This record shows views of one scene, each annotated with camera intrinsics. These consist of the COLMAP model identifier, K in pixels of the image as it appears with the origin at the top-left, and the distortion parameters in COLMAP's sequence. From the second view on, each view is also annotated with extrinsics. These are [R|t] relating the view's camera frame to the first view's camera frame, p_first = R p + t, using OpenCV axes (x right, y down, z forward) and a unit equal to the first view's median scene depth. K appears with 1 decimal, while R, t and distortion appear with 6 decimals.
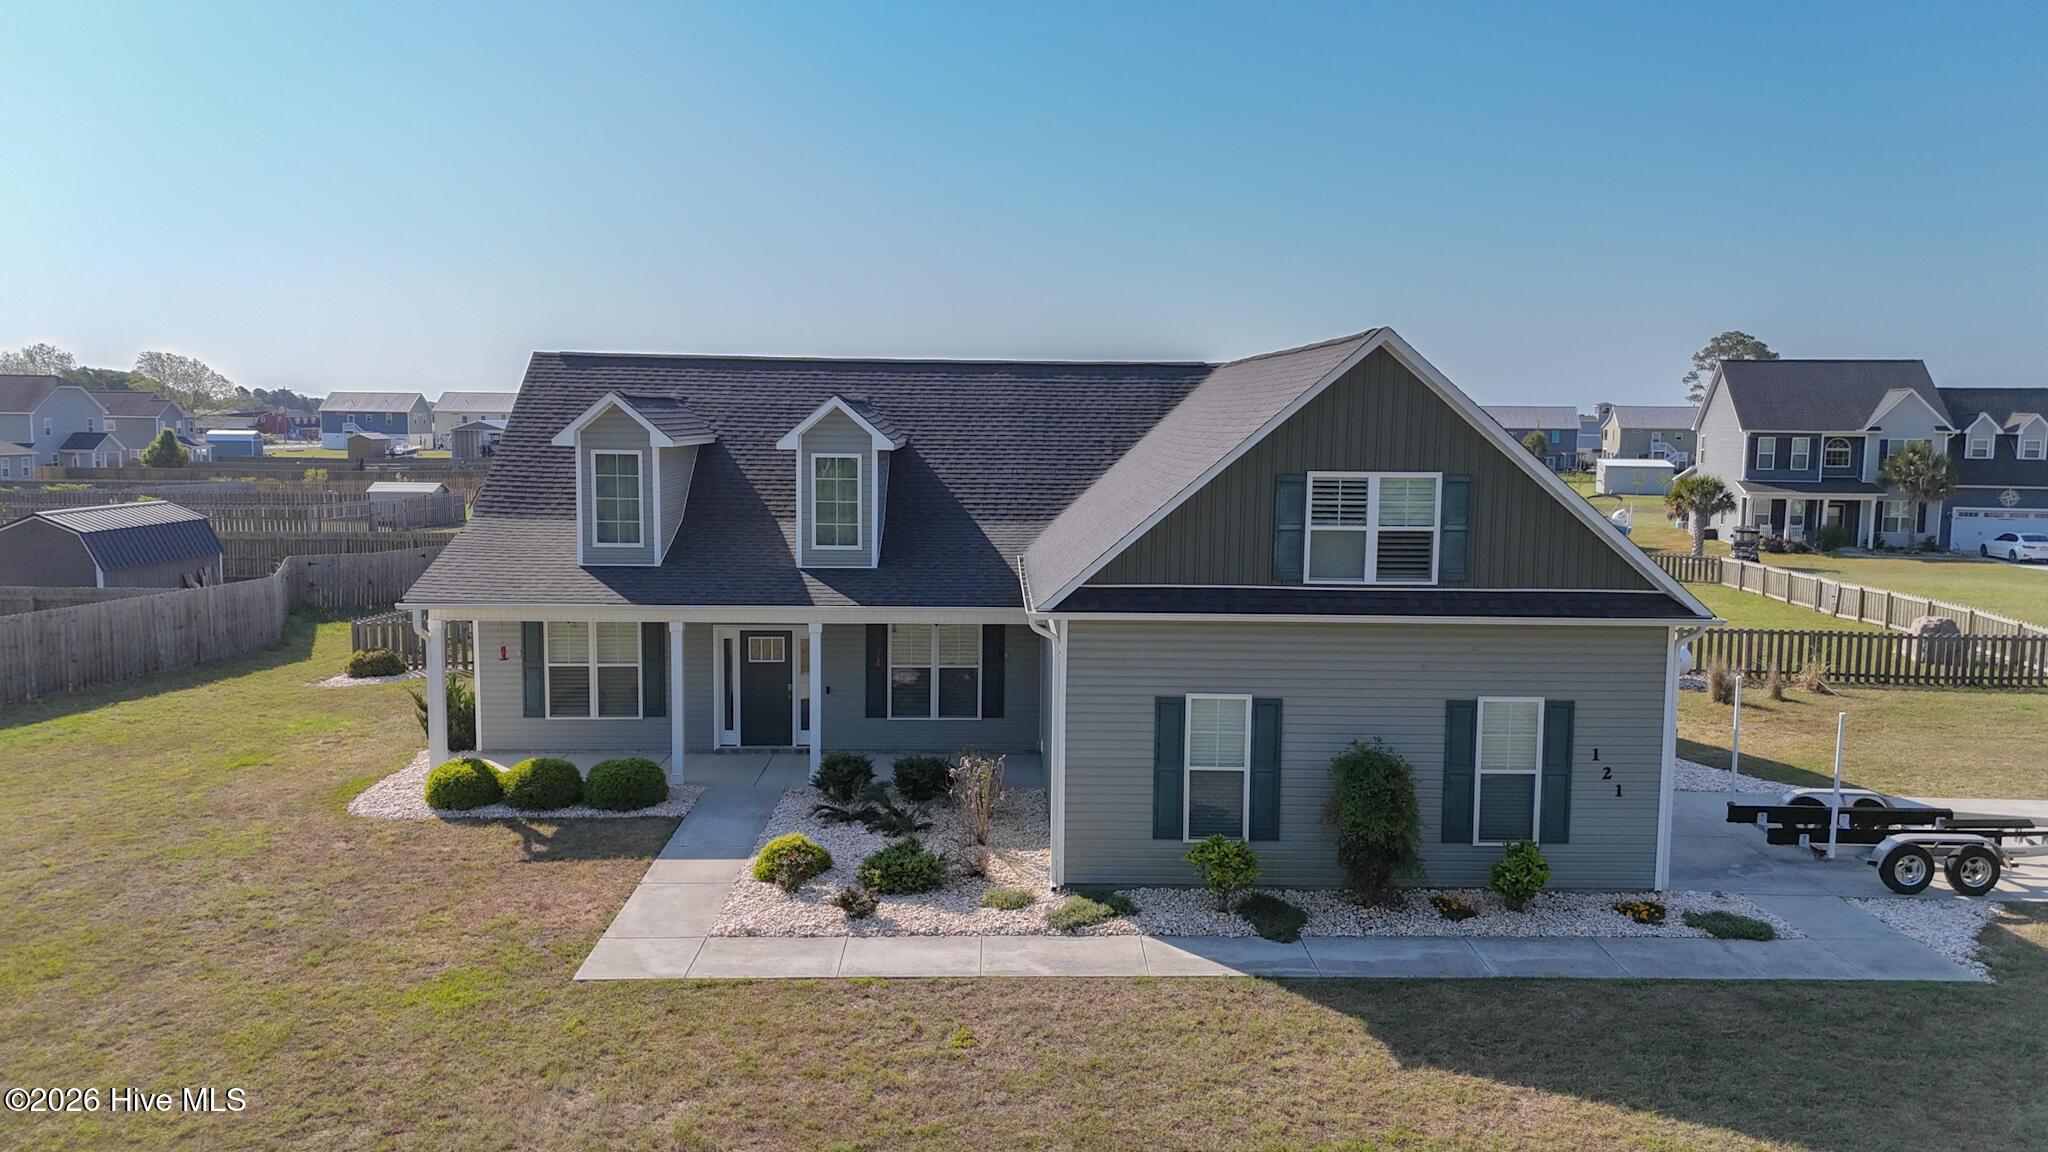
lens RADIAL K [[1502.8, 0, 1024.0], [0, 1502.8, 576.0], [0, 0, 1]] dist [0.087833, -0.088844]
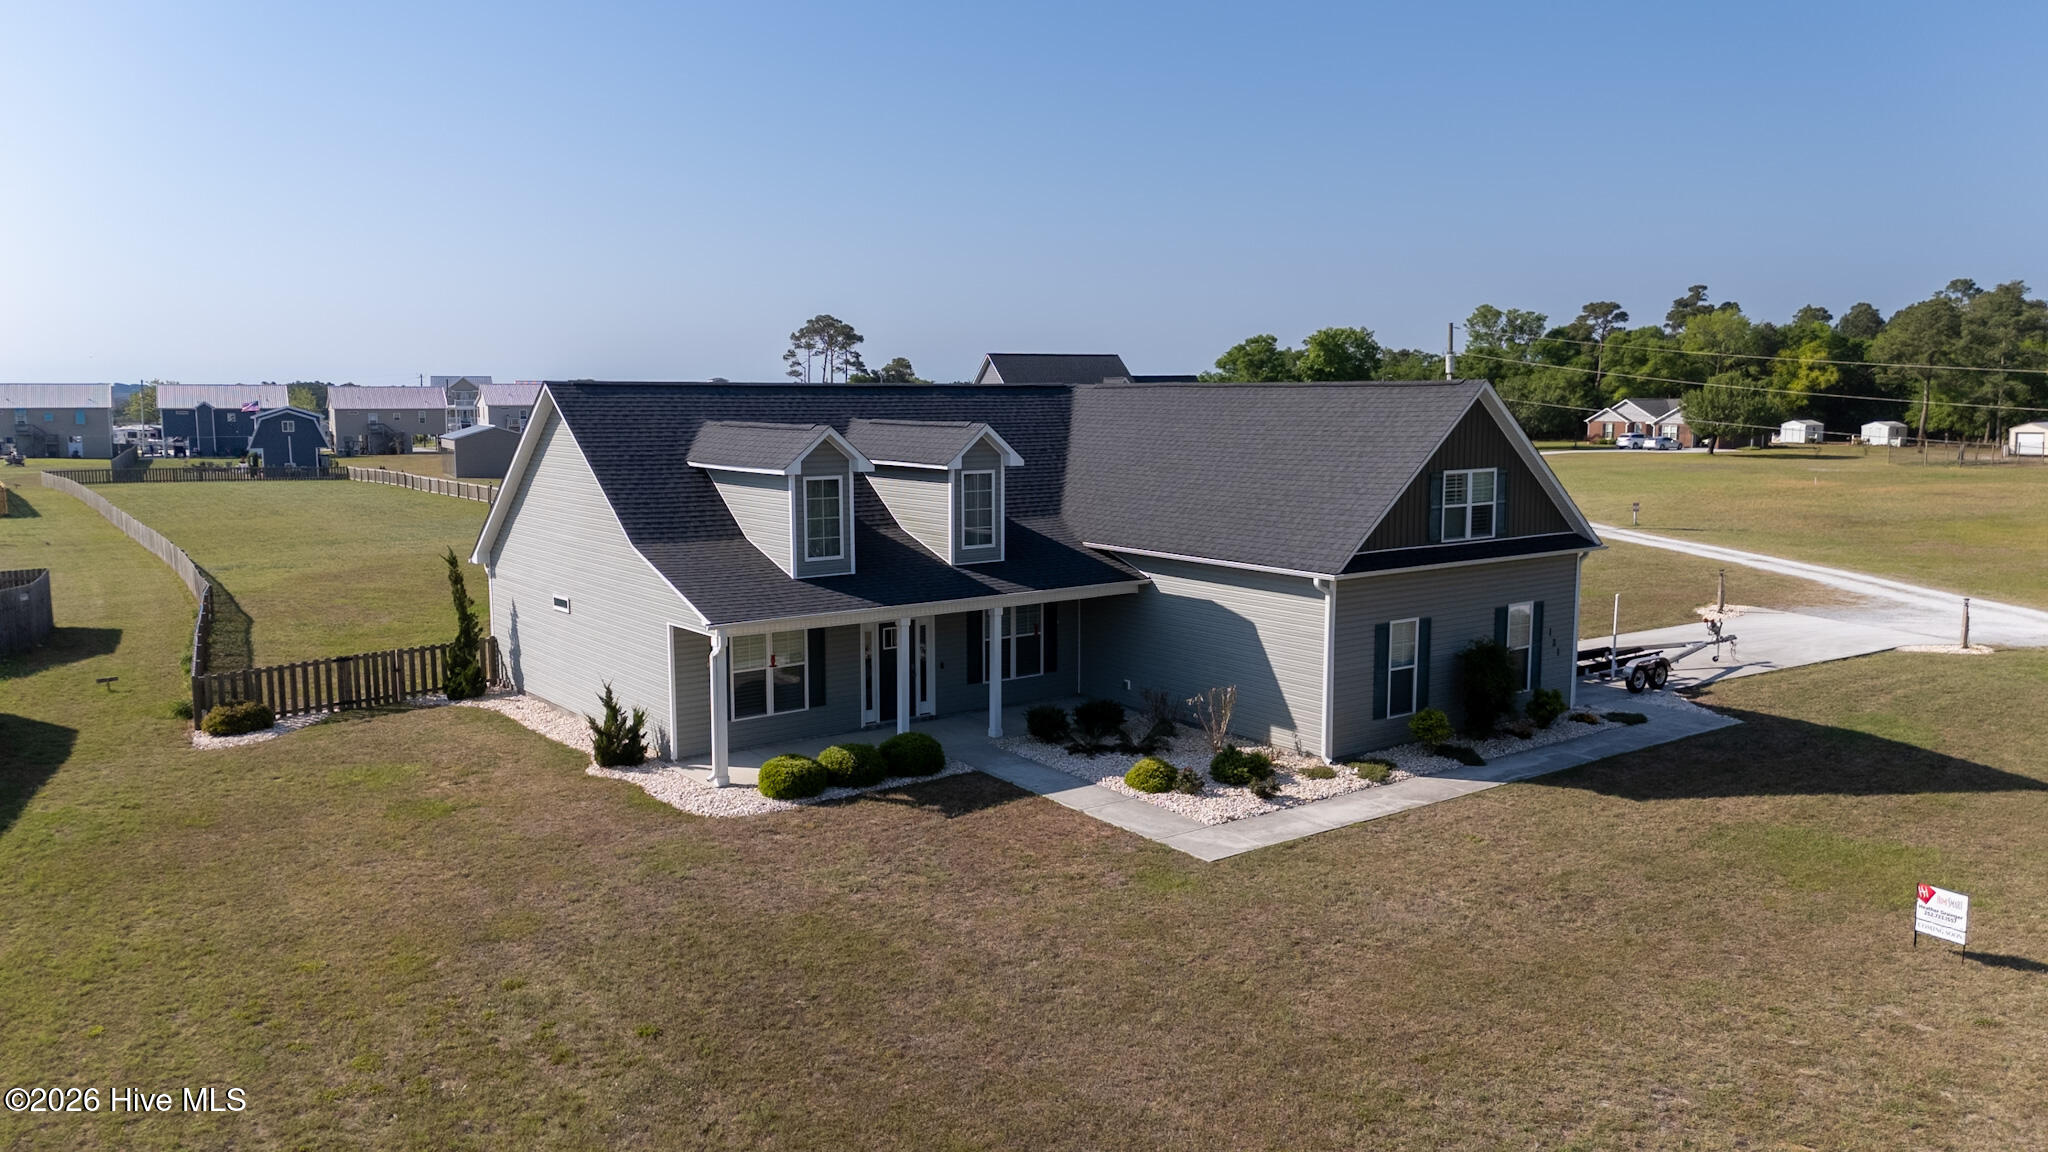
lens RADIAL K [[1502.8, 0, 1024.0], [0, 1502.8, 576.0], [0, 0, 1]] dist [0.087833, -0.088844]
pose [[0.812178, -0.085938, 0.577046, -1.064389], [0.074272, 0.996274, 0.043836, -0.060738], [-0.578663, 0.007255, 0.815534, -0.029063]]
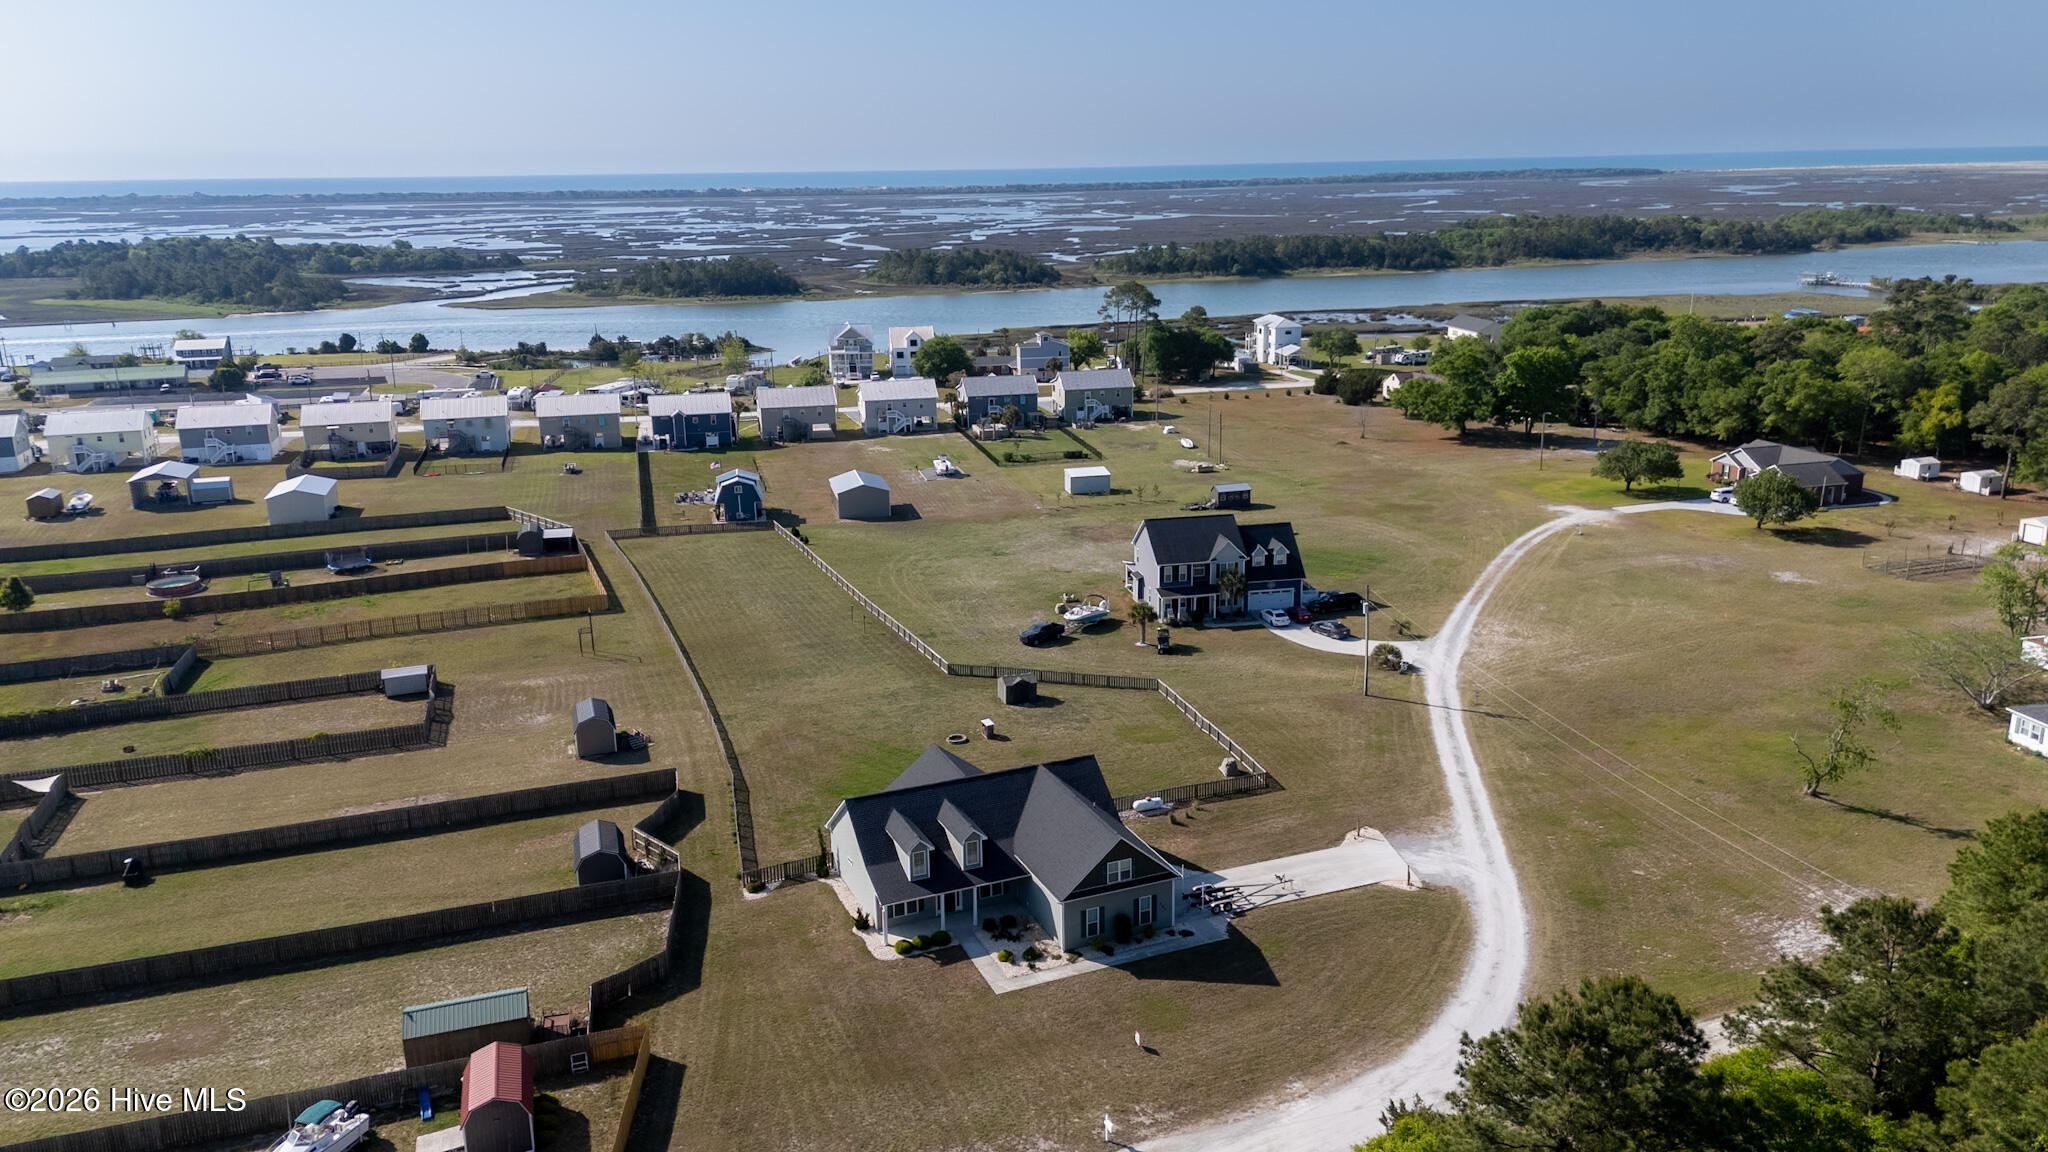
lens RADIAL K [[1502.8, 0, 1024.0], [0, 1502.8, 576.0], [0, 0, 1]] dist [0.087833, -0.088844]
pose [[0.929679, -0.123810, 0.346941, -1.653016], [0.067683, 0.983203, 0.169503, -1.836795], [-0.362099, -0.134101, 0.922443, -3.317219]]
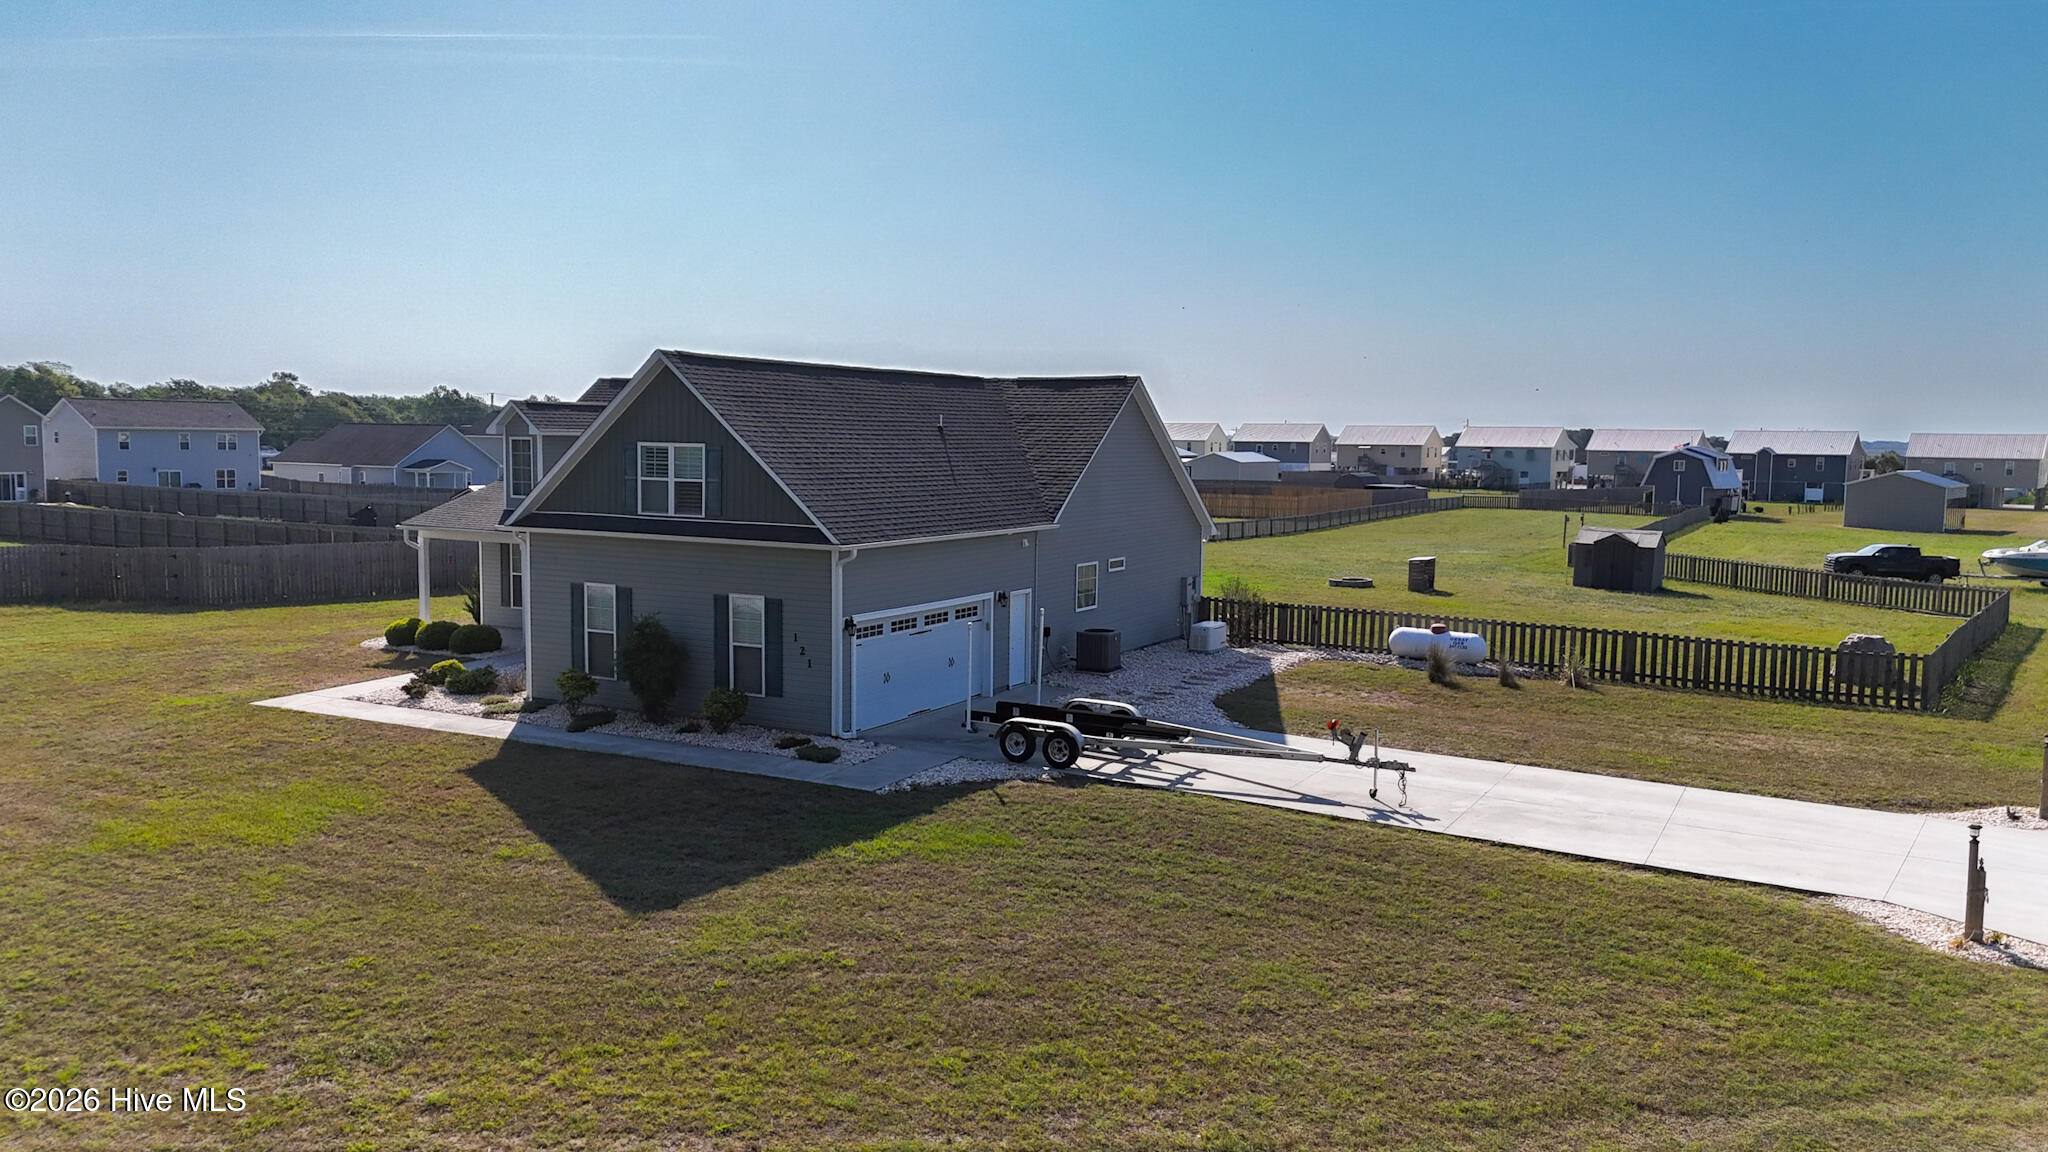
lens RADIAL K [[1502.8, 0, 1024.0], [0, 1502.8, 576.0], [0, 0, 1]] dist [0.087833, -0.088844]
pose [[0.865951, 0.047218, -0.497895, 1.299480], [-0.057440, 0.998335, -0.005224, 0.053505], [0.496819, 0.033123, 0.867222, -0.154296]]
